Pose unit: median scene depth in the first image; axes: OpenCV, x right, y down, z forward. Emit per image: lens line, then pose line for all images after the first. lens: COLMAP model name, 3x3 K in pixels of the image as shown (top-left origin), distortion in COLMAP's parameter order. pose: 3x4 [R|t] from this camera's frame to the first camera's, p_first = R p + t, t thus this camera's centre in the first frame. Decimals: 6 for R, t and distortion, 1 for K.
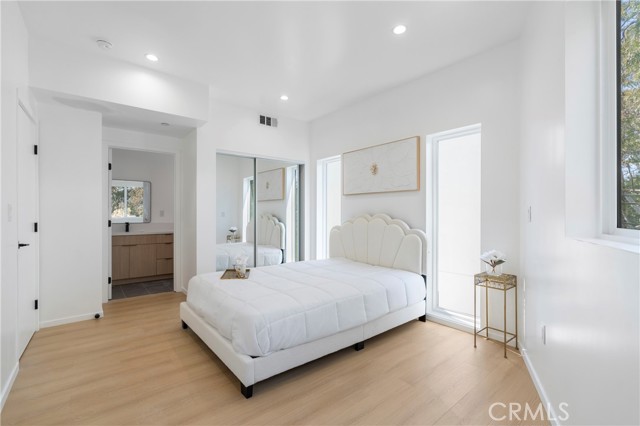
lens RADIAL K [[283.7, 0, 315.4], [0, 283.7, 215.0], [0, 0, 1]] dist [-0.021044, 0.008736]
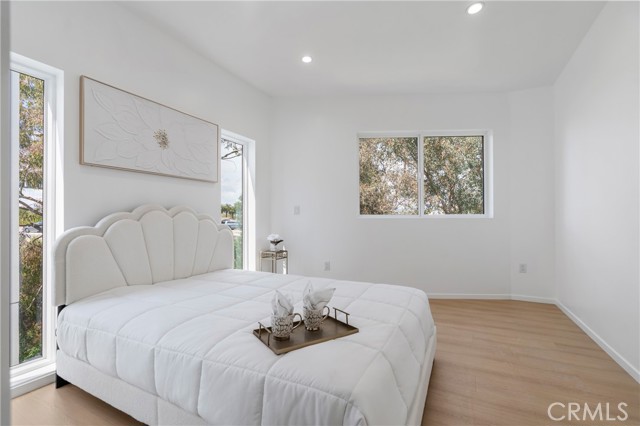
lens RADIAL K [[283.7, 0, 315.4], [0, 283.7, 215.0], [0, 0, 1]] dist [-0.021044, 0.008736]
pose [[-0.387649, 0.003219, 0.921801, -0.615311], [0.004541, 0.999988, -0.001583, 0.023621], [-0.921796, 0.003572, -0.387659, 1.043941]]
